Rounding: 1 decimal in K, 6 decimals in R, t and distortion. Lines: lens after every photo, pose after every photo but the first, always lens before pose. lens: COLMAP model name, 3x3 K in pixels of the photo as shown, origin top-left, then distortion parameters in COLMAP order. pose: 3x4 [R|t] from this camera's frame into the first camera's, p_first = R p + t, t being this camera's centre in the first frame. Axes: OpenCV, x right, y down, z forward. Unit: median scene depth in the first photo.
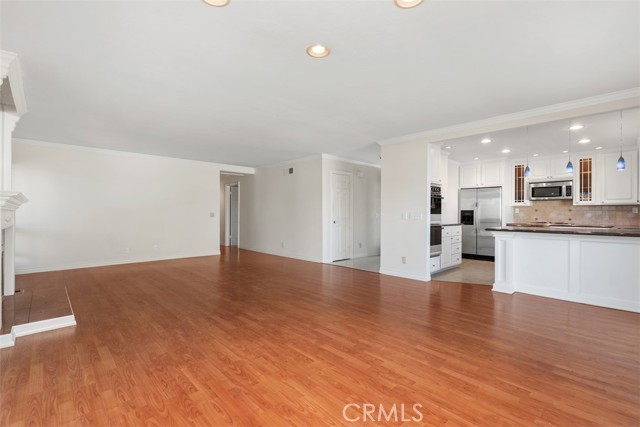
lens RADIAL K [[295.5, 0, 315.7], [0, 295.5, 216.6], [0, 0, 1]] dist [0.010570, -0.000856]
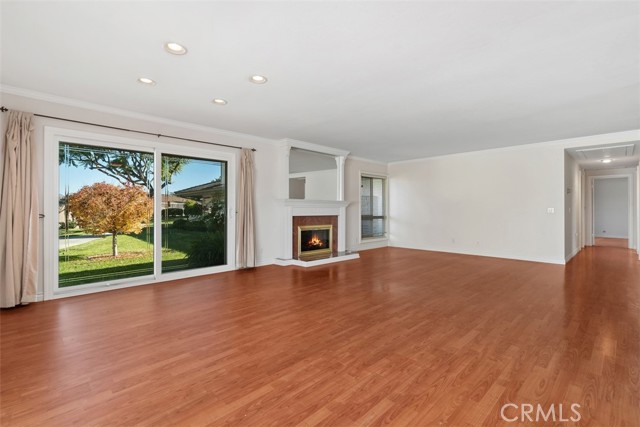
lens RADIAL K [[295.5, 0, 315.0], [0, 295.5, 200.9], [0, 0, 1]] dist [0.010570, -0.000856]
pose [[0.009339, -0.029849, -0.999511, 1.088342], [-0.009076, 0.999511, -0.029934, -0.000159], [0.999915, 0.009351, 0.009063, 1.047499]]
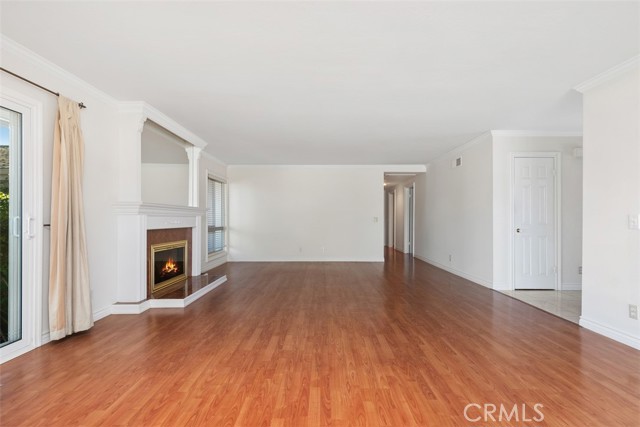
lens RADIAL K [[295.5, 0, 320.5], [0, 295.5, 212.8], [0, 0, 1]] dist [0.010570, -0.000856]
pose [[0.727538, -0.014640, -0.685911, 0.460642], [-0.006049, 0.999597, -0.027751, 0.002536], [0.686041, 0.024339, 0.727156, 0.494968]]
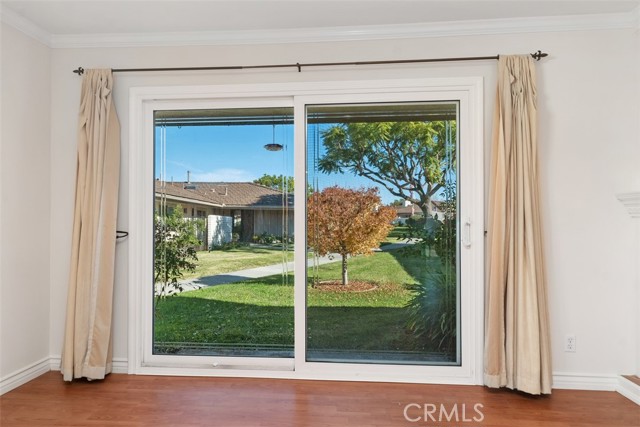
lens RADIAL K [[362.7, 0, 320.6], [0, 362.7, 218.5], [0, 0, 1]] dist [0.005410, 0.000184]
pose [[-0.738016, -0.005263, -0.674763, 0.105559], [-0.008499, 0.999963, 0.001496, -0.011094], [0.674730, 0.006839, -0.738033, 0.942163]]
